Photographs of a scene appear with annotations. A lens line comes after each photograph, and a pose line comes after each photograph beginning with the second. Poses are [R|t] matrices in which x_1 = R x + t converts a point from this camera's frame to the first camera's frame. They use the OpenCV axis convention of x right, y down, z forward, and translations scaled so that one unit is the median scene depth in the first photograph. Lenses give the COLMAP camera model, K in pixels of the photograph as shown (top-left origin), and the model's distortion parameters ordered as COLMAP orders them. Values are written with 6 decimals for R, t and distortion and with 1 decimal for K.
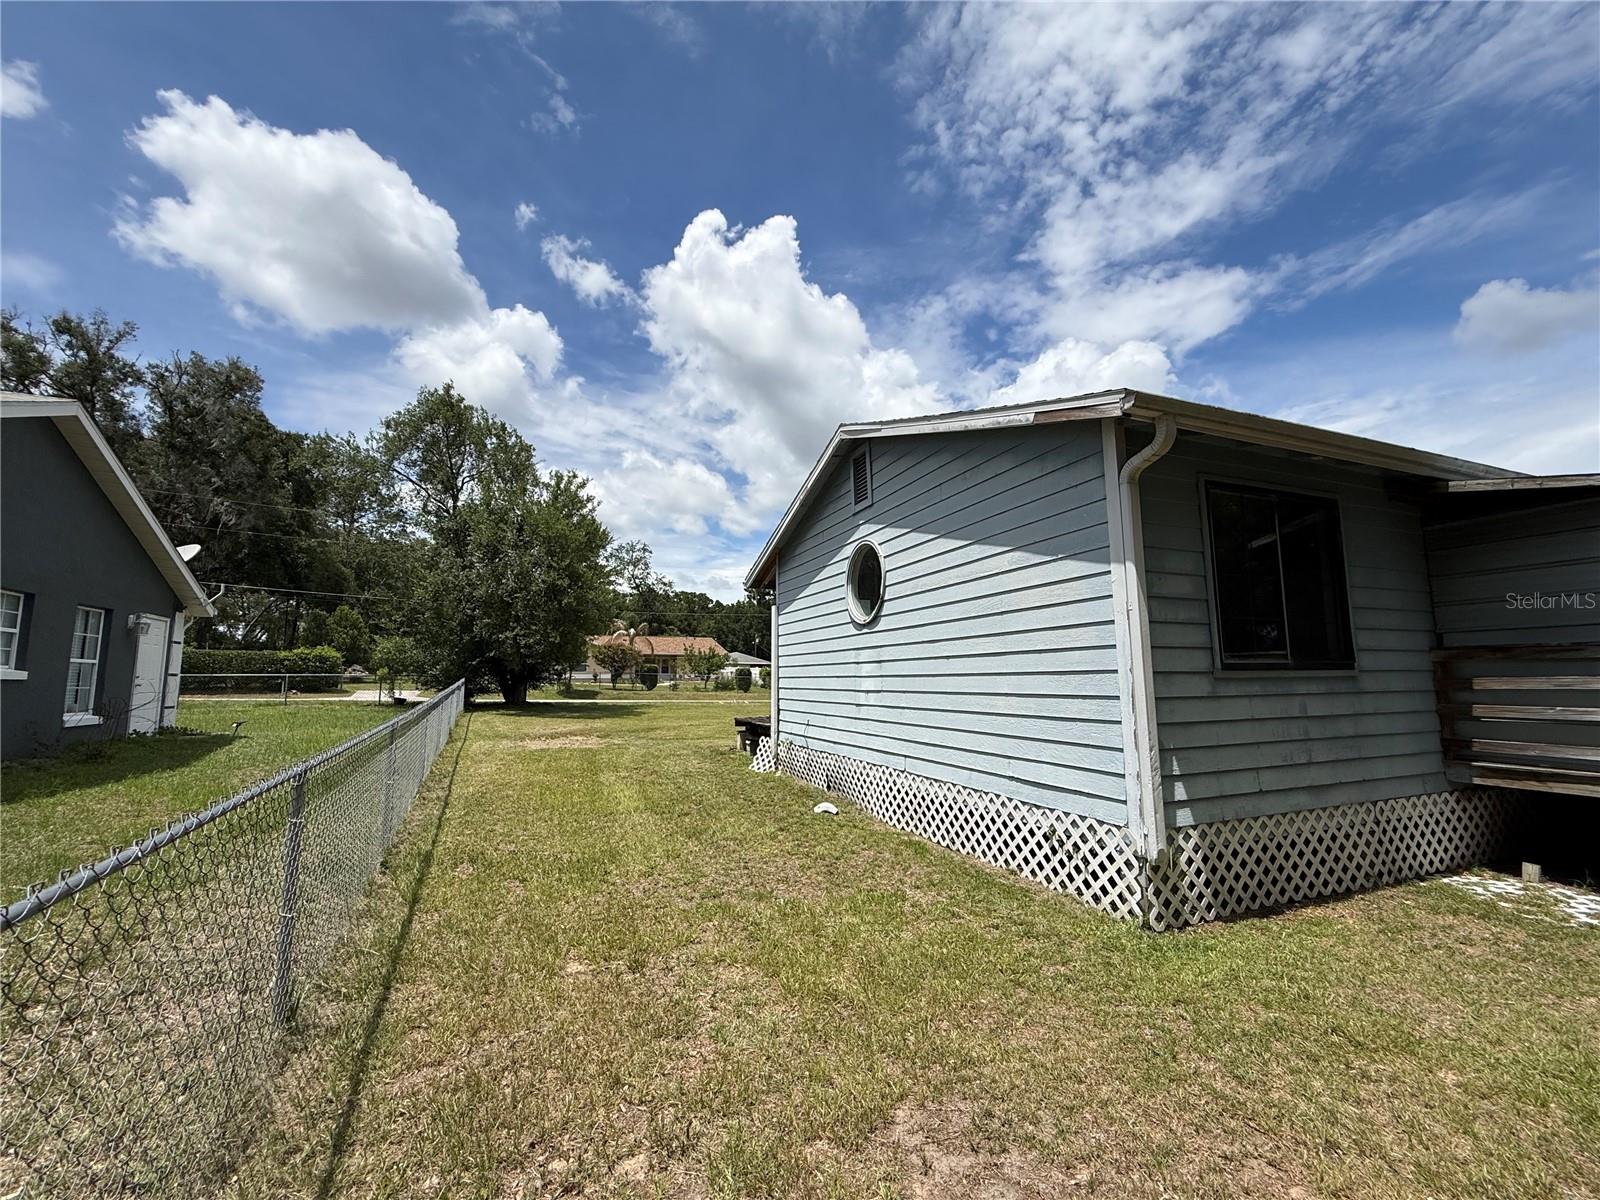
lens RADIAL K [[642.5, 0, 801.9], [0, 642.5, 601.4], [0, 0, 1]] dist [-0.001503, 0.000766]
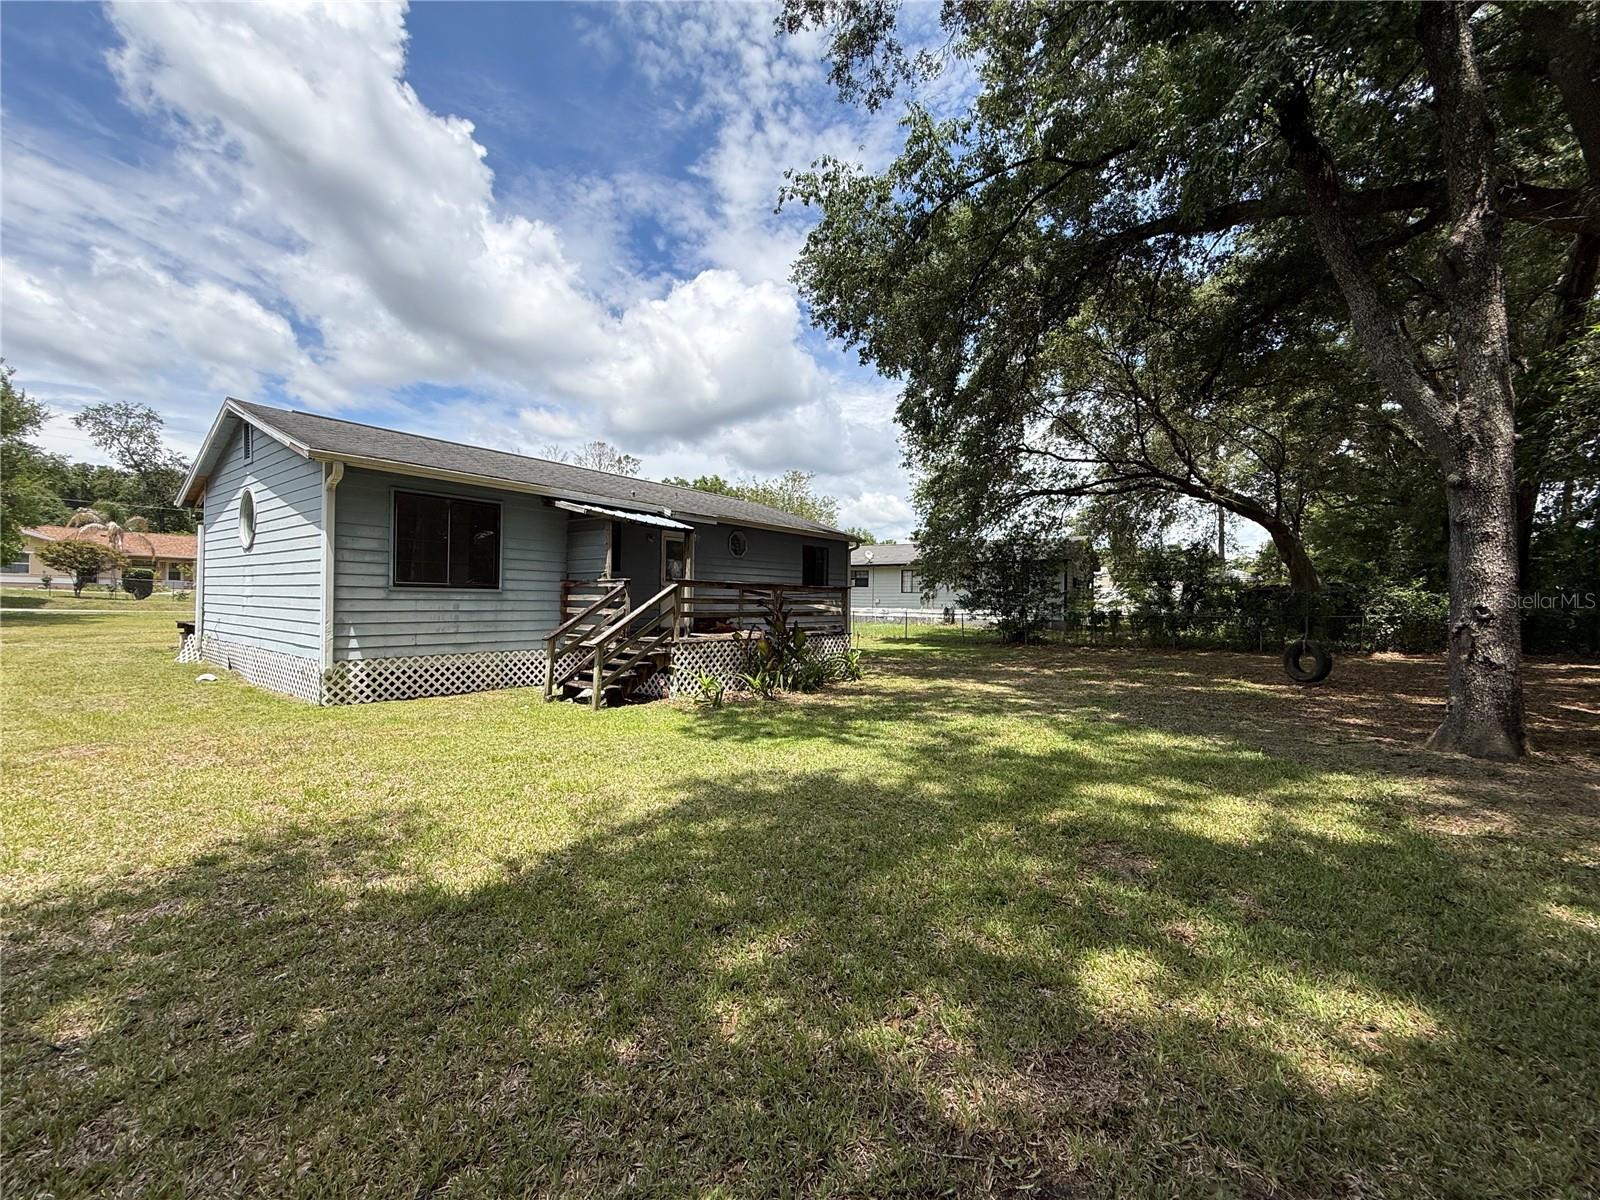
lens RADIAL K [[642.5, 0, 791.9], [0, 642.5, 602.7], [0, 0, 1]] dist [-0.001503, 0.000766]
pose [[0.861520, 0.019388, 0.507353, 0.512141], [-0.084048, 0.990930, 0.104852, -0.116884], [-0.500718, -0.132974, 0.855336, -0.997179]]
